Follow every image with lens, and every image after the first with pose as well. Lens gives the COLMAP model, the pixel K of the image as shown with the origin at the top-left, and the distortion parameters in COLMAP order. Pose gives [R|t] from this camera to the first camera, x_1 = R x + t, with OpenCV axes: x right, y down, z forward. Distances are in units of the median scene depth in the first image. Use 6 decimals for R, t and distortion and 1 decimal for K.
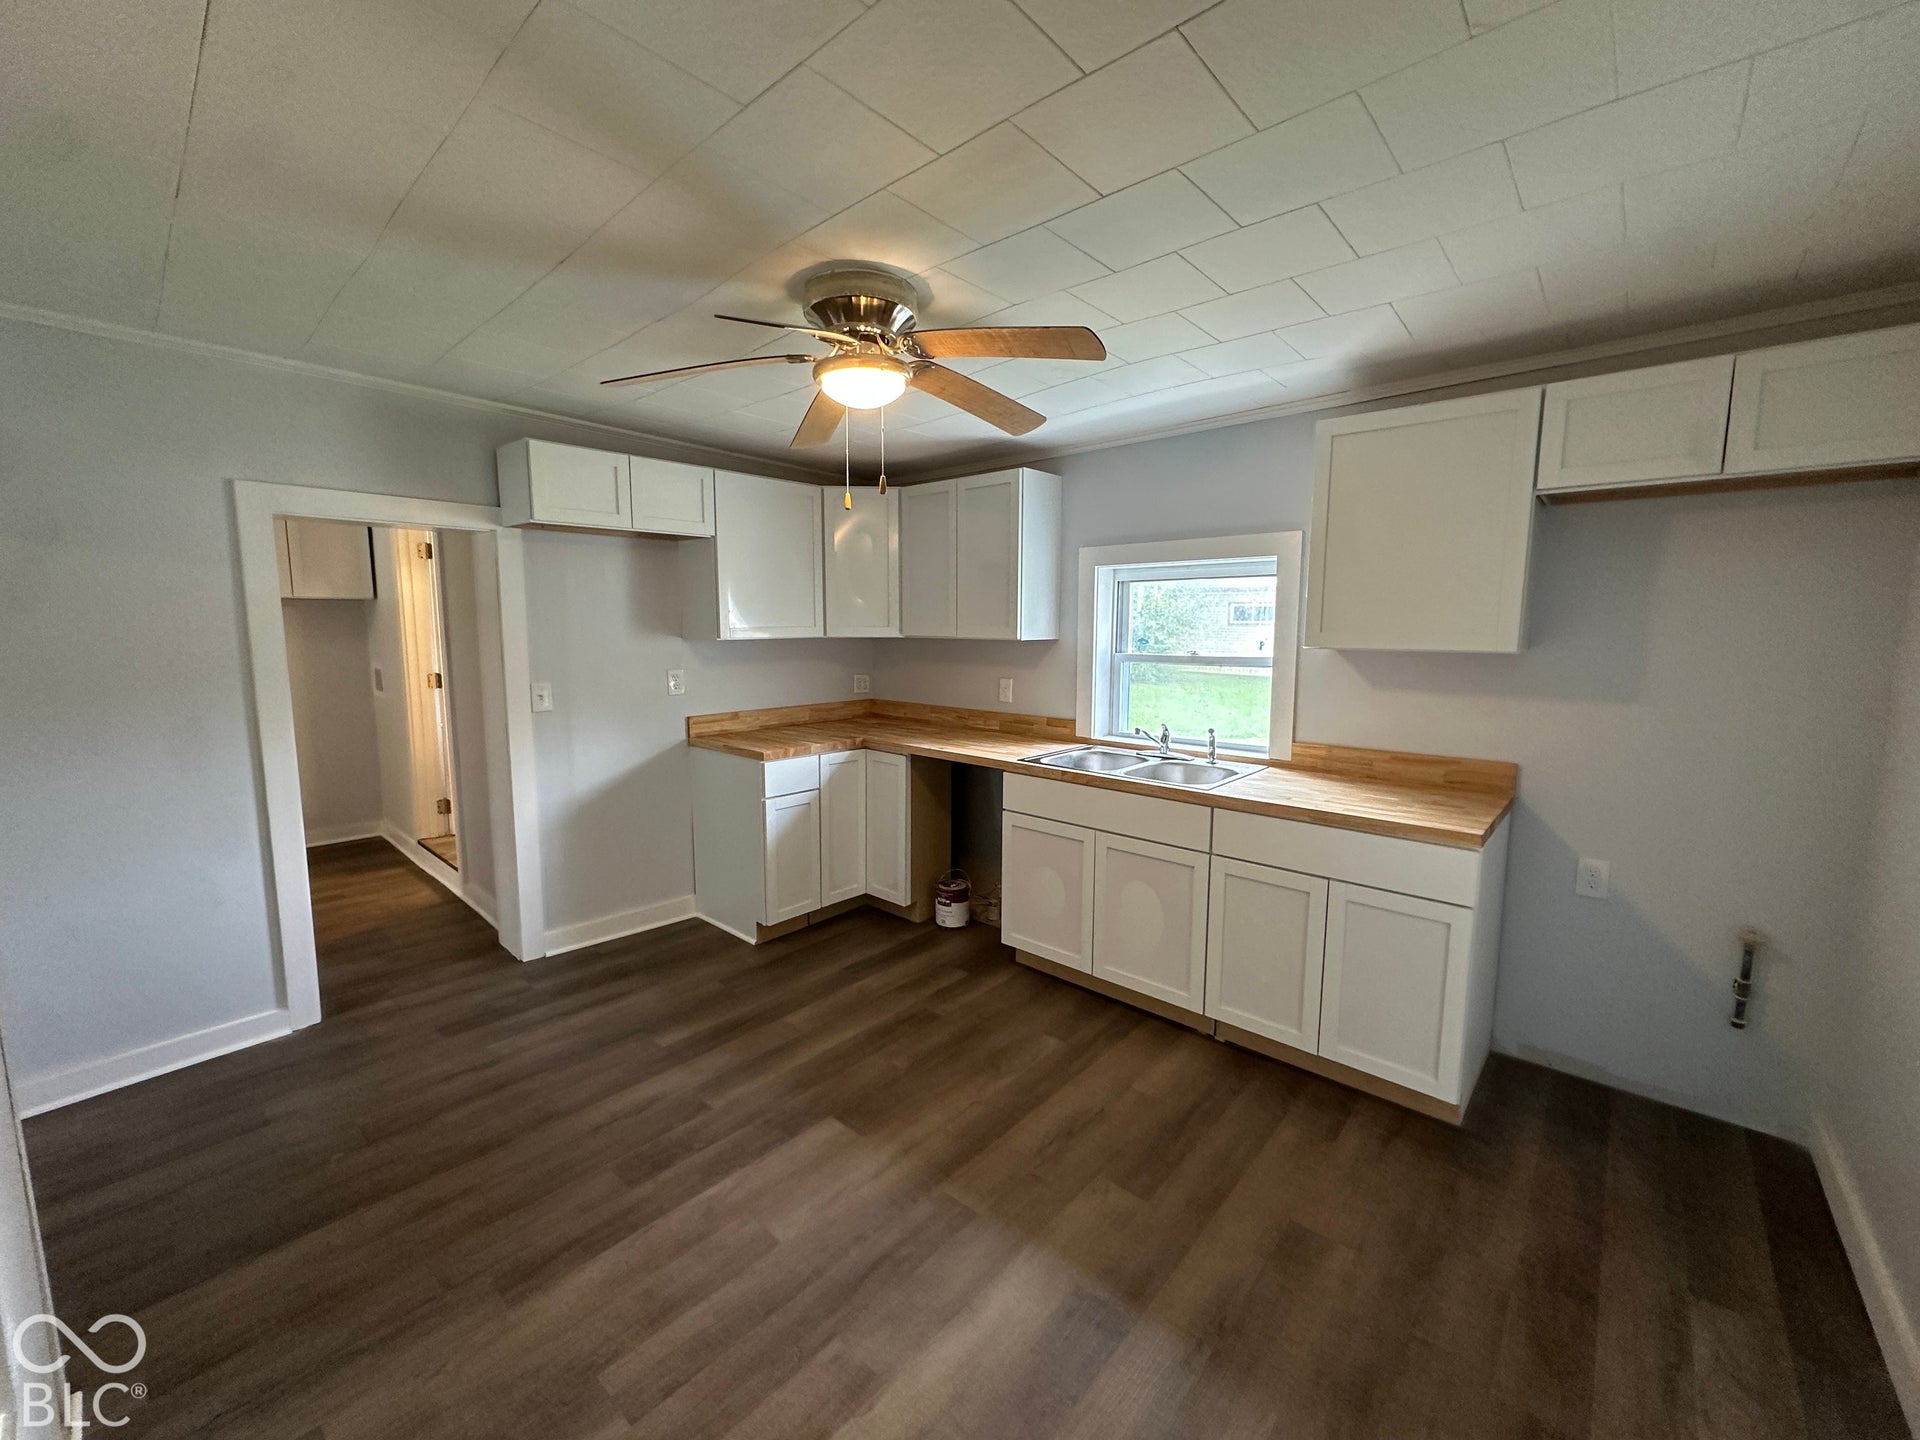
lens RADIAL K [[765.3, 0, 956.7], [0, 765.3, 720.8], [0, 0, 1]] dist [-0.003754, 0.000697]
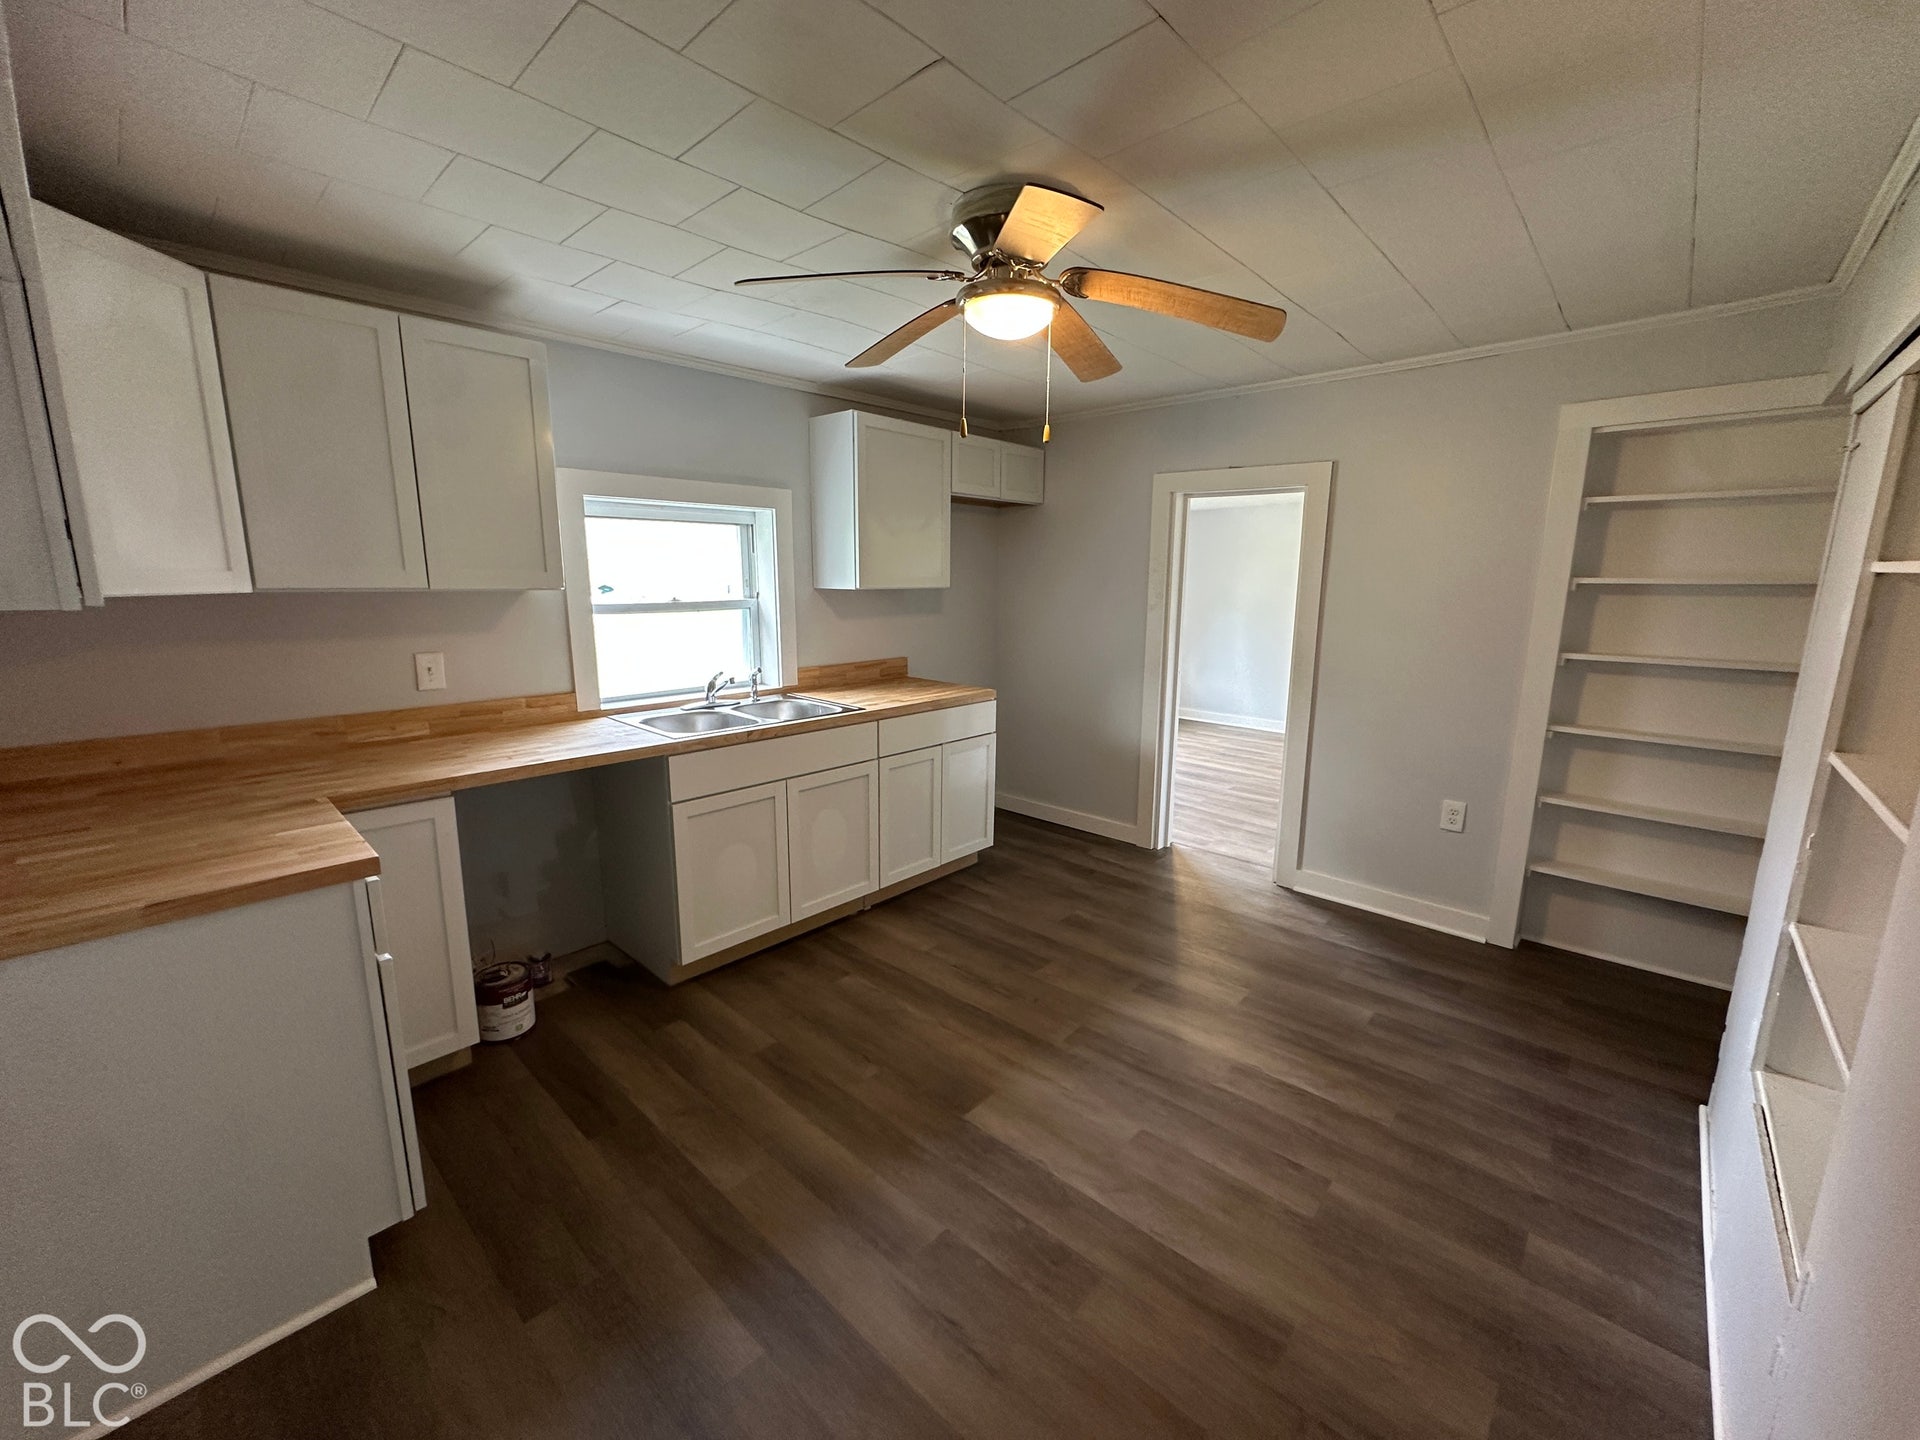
lens RADIAL K [[765.3, 0, 963.2], [0, 765.3, 720.6], [0, 0, 1]] dist [-0.003754, 0.000697]
pose [[0.004990, -0.189937, 0.981784, -0.869111], [0.119593, 0.974863, 0.187990, -0.101257], [-0.992810, 0.116477, 0.027580, 0.827283]]
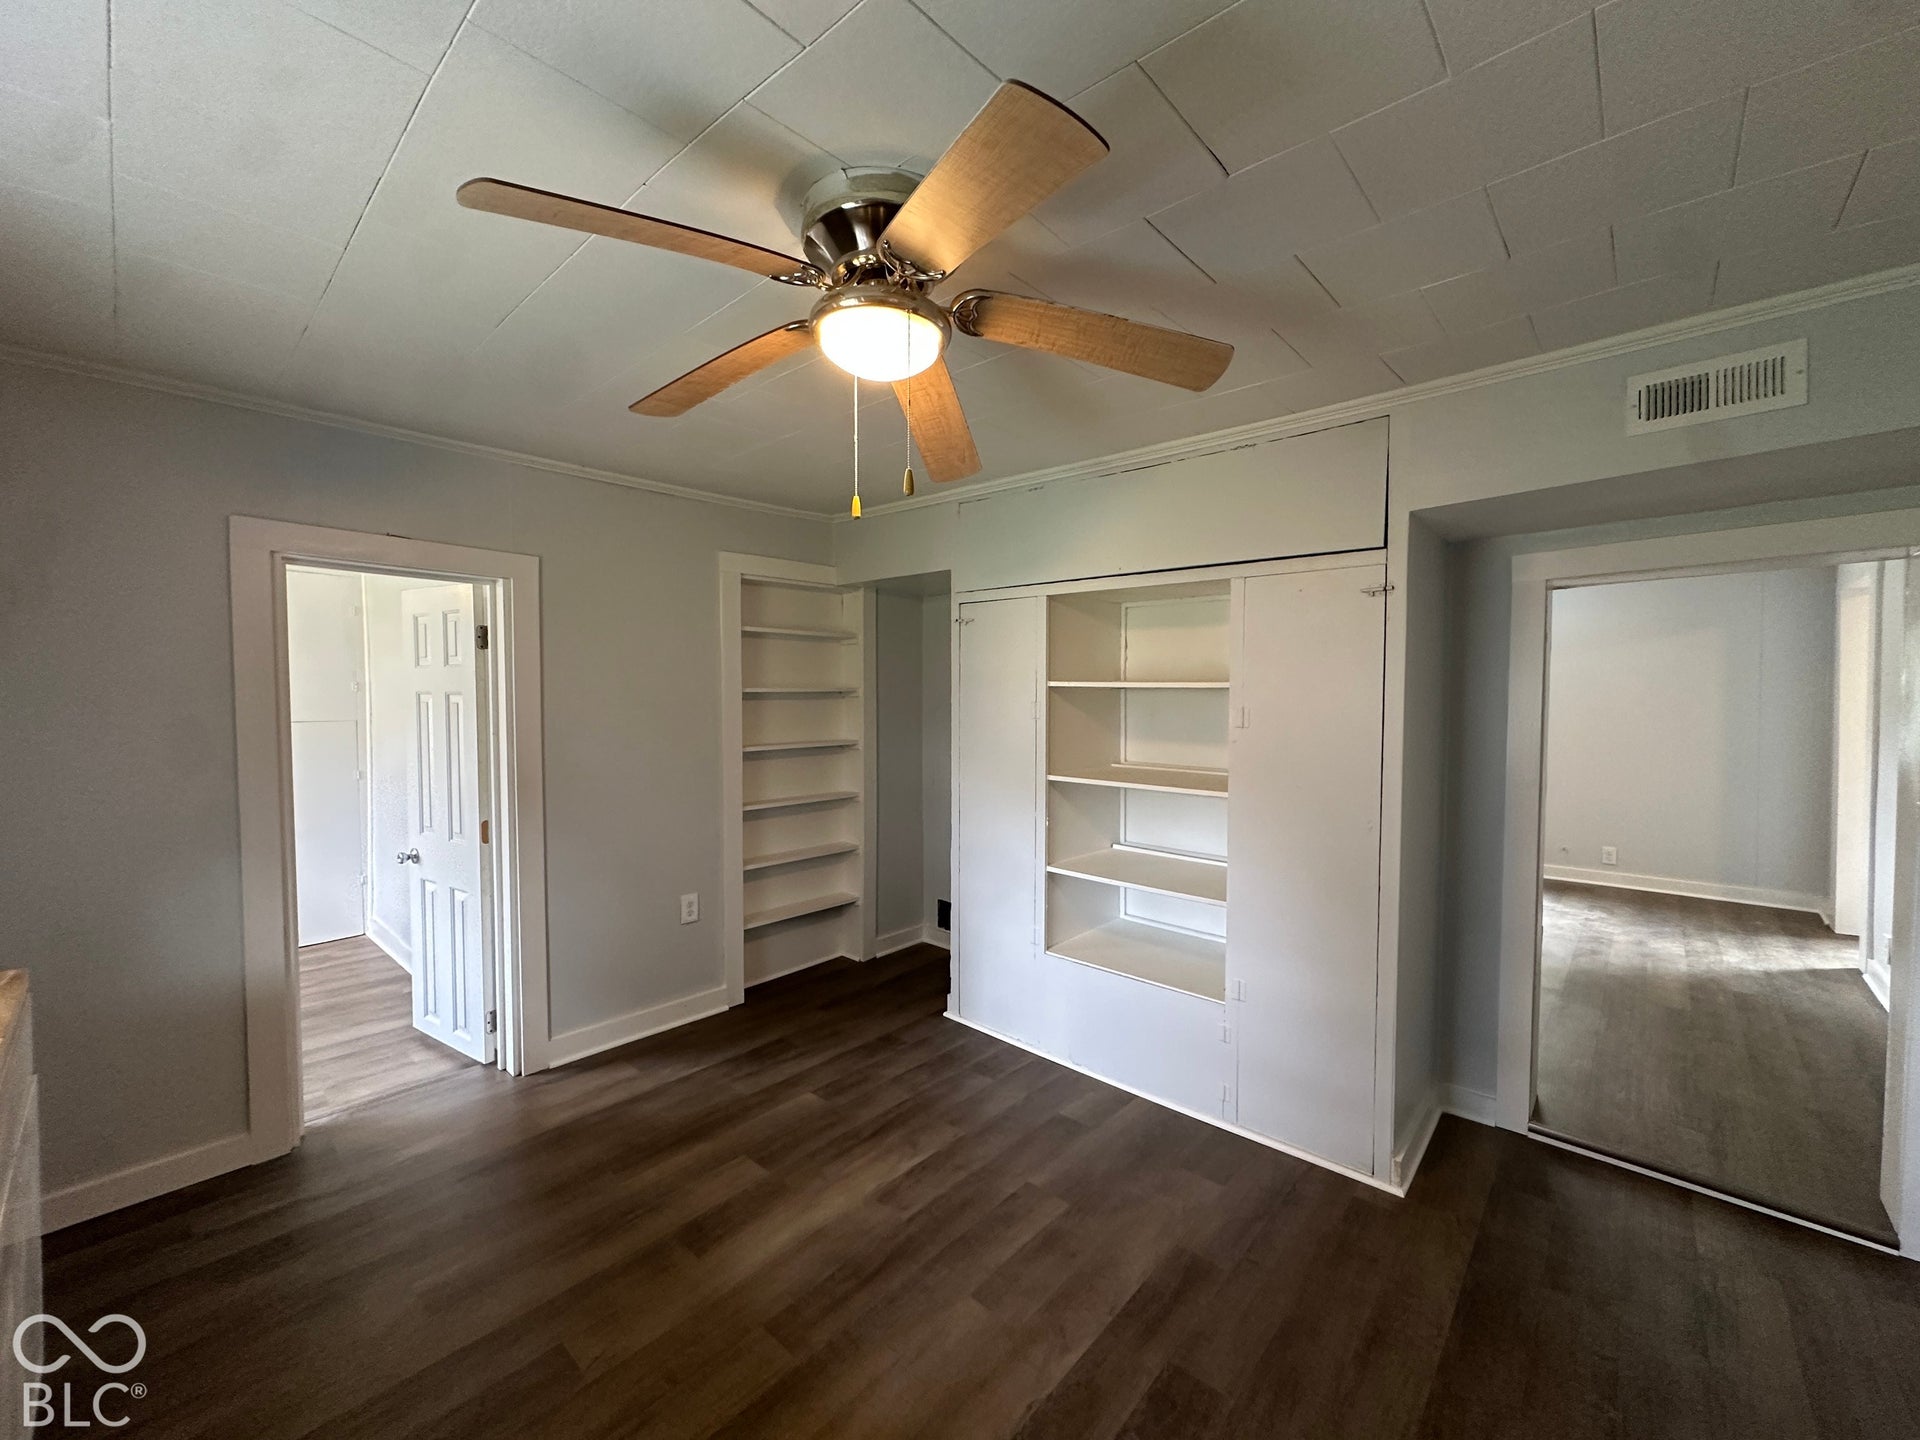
lens RADIAL K [[765.3, 0, 957.8], [0, 765.3, 717.4], [0, 0, 1]] dist [-0.003754, 0.000697]
pose [[-0.999970, -0.007721, 0.000510, -0.149249], [-0.007537, 0.986873, 0.161324, -0.162535], [-0.001749, 0.161315, -0.986901, 1.332250]]
